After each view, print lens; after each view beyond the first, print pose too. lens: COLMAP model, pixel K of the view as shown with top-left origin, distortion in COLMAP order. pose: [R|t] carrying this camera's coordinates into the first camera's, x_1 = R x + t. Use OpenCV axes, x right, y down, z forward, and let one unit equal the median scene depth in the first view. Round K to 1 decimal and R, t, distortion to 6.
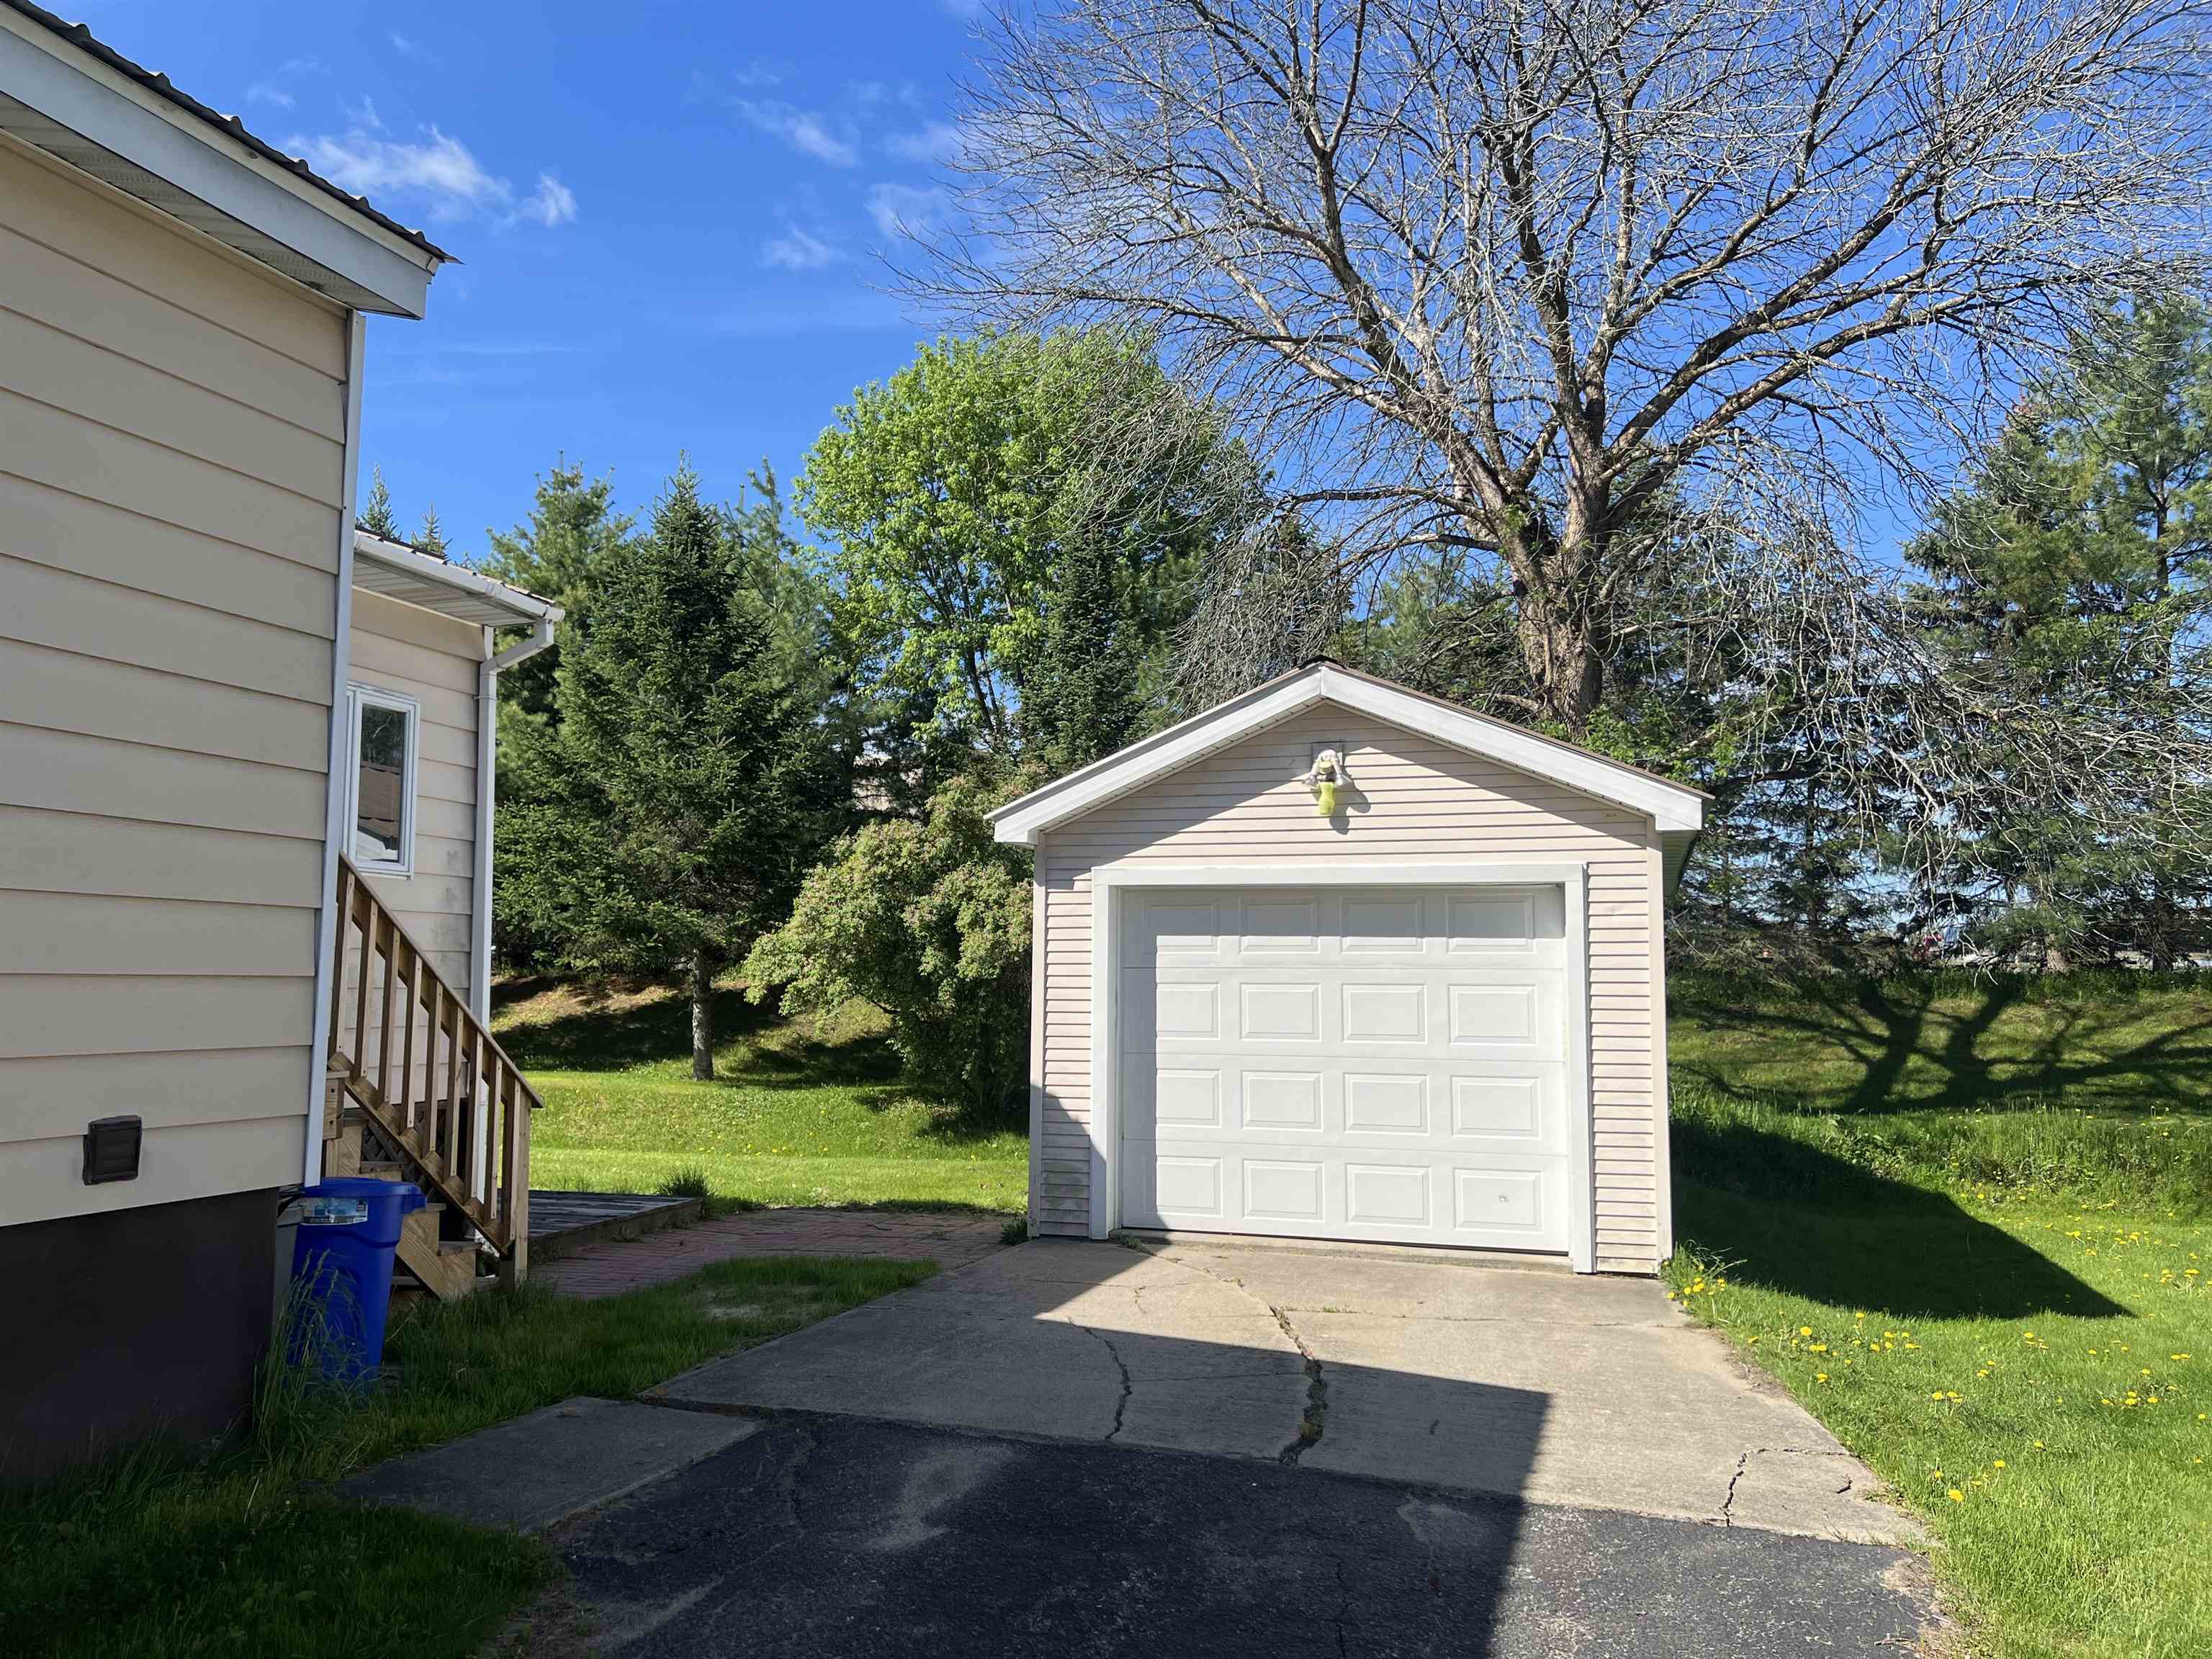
lens RADIAL K [[1703.3, 0, 1106.0], [0, 1703.3, 829.5], [0, 0, 1]] dist [0.045275, -0.056201]
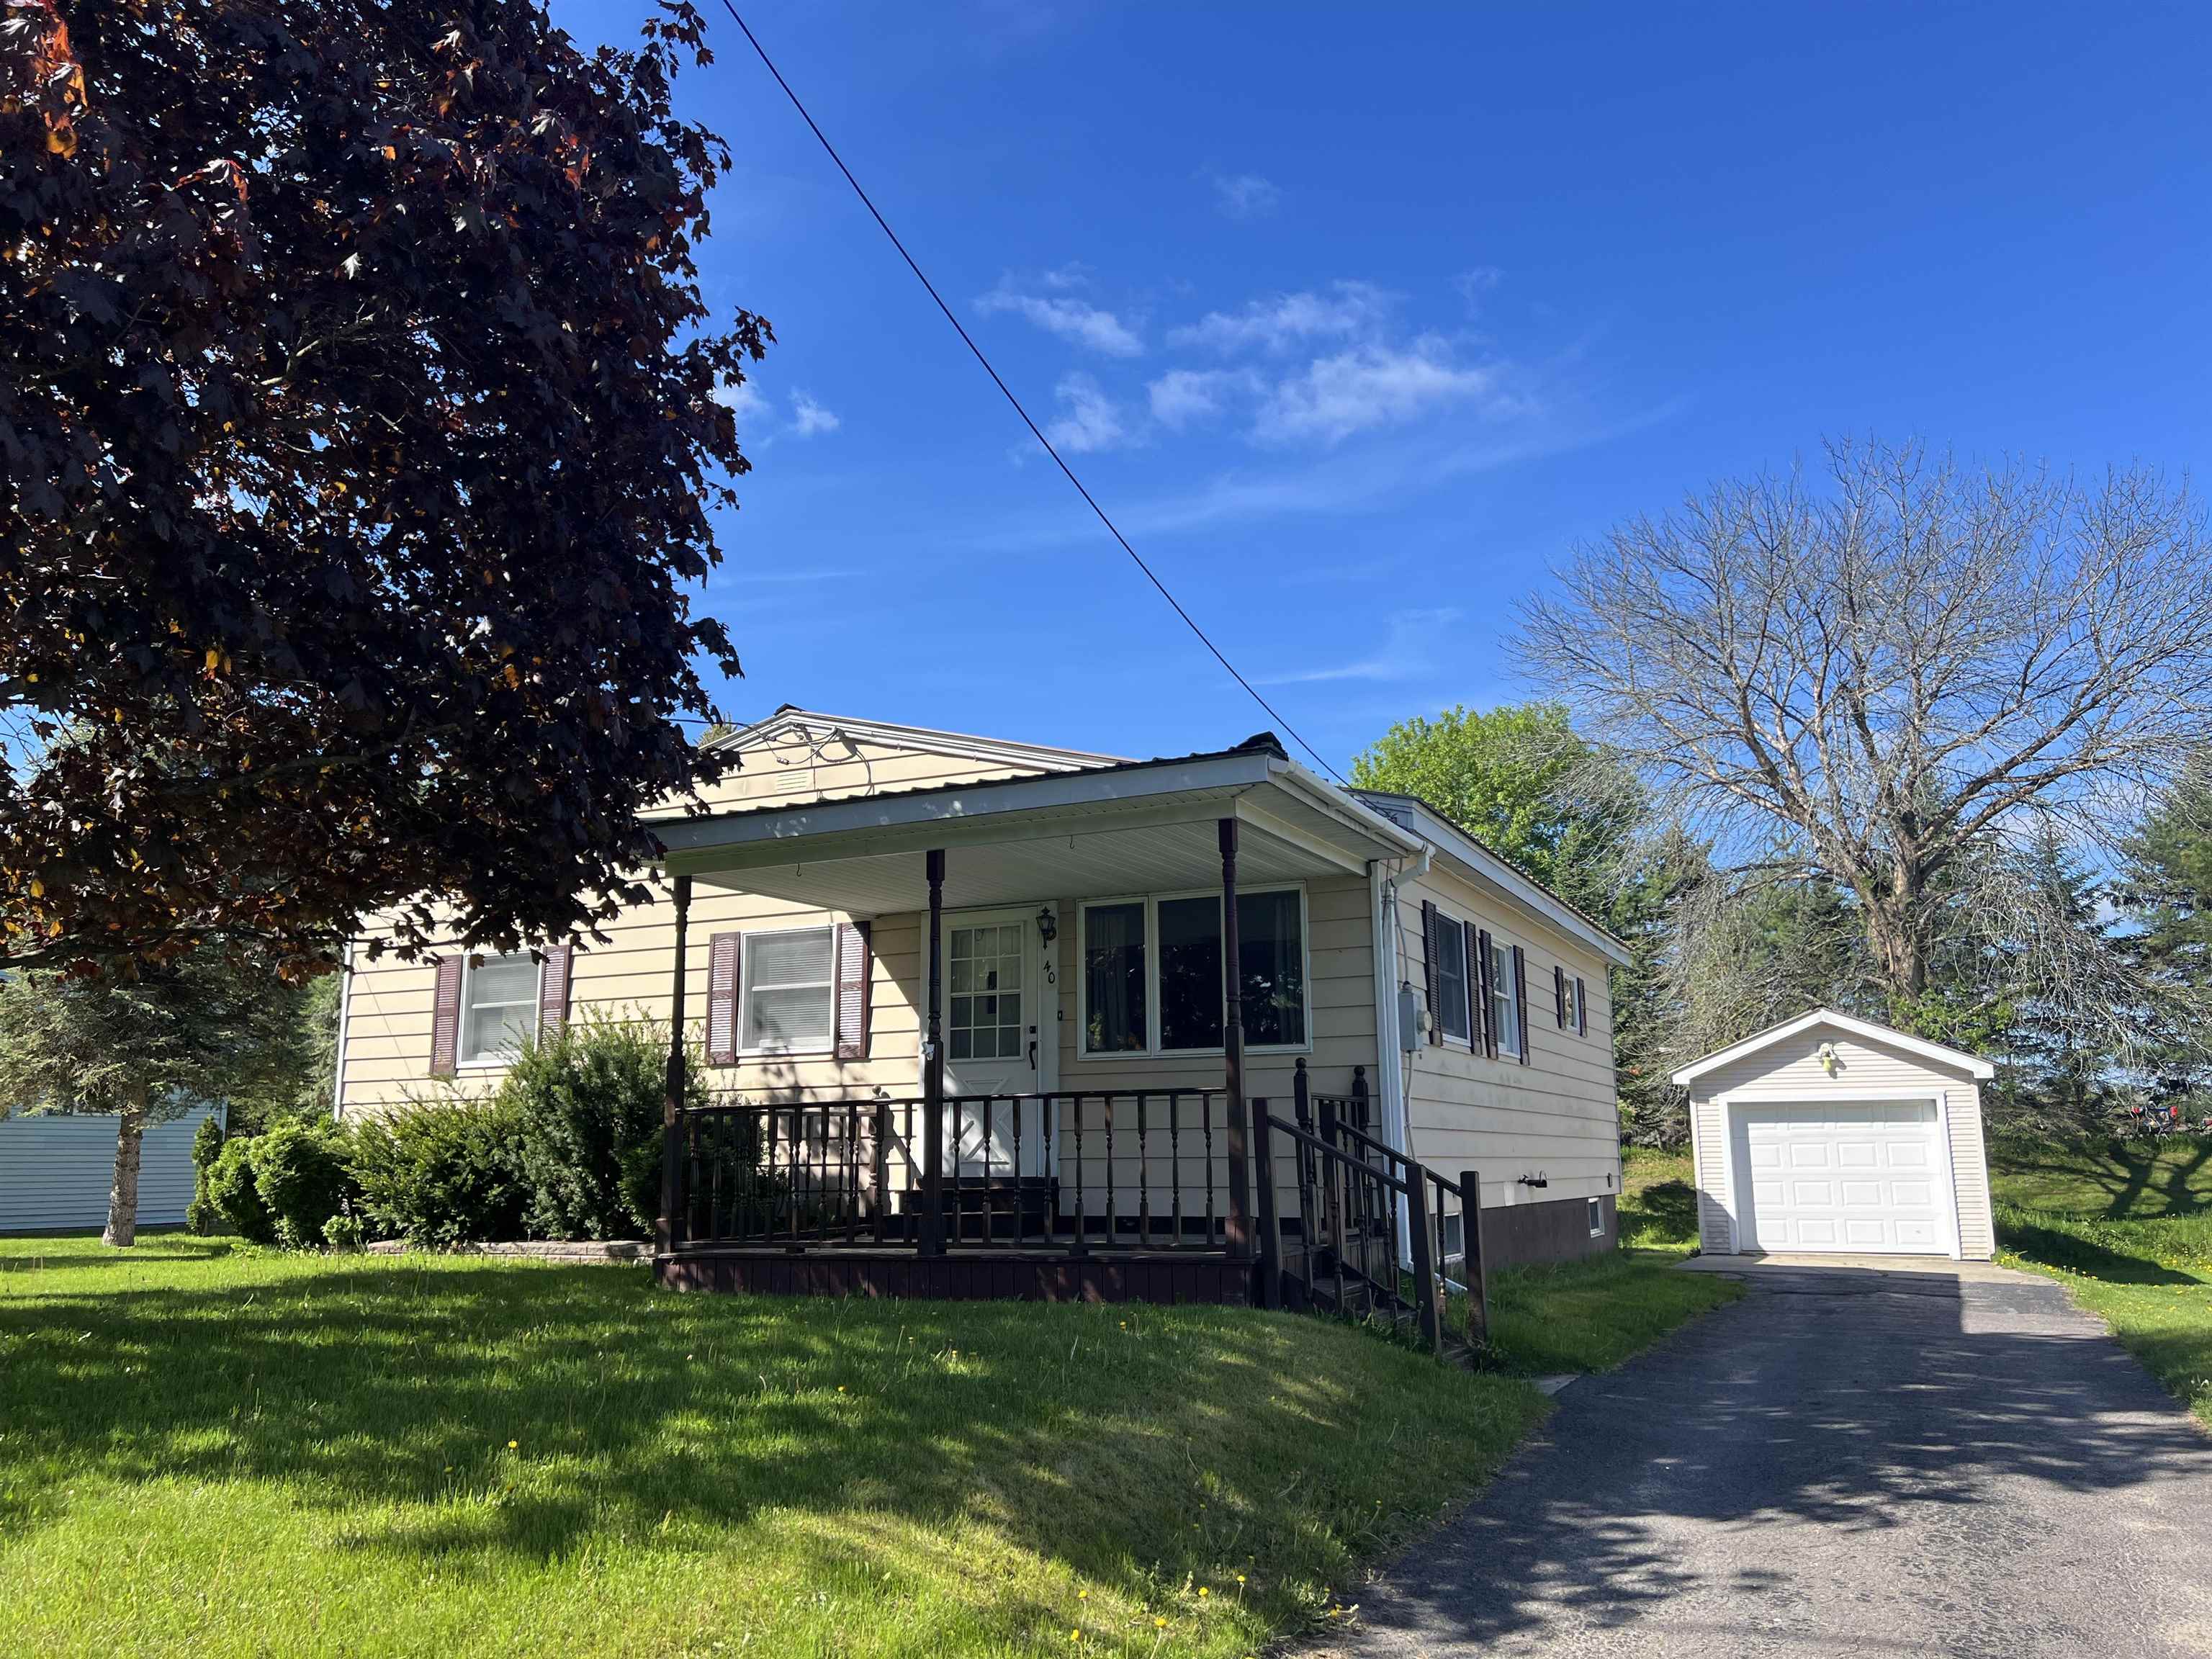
lens RADIAL K [[1703.3, 0, 1106.0], [0, 1703.3, 829.5], [0, 0, 1]] dist [0.045275, -0.056201]
pose [[0.990287, -0.040446, -0.133023, -0.252441], [0.026533, 0.994145, -0.104750, -0.056457], [0.136481, 0.100203, 0.985562, -0.723051]]
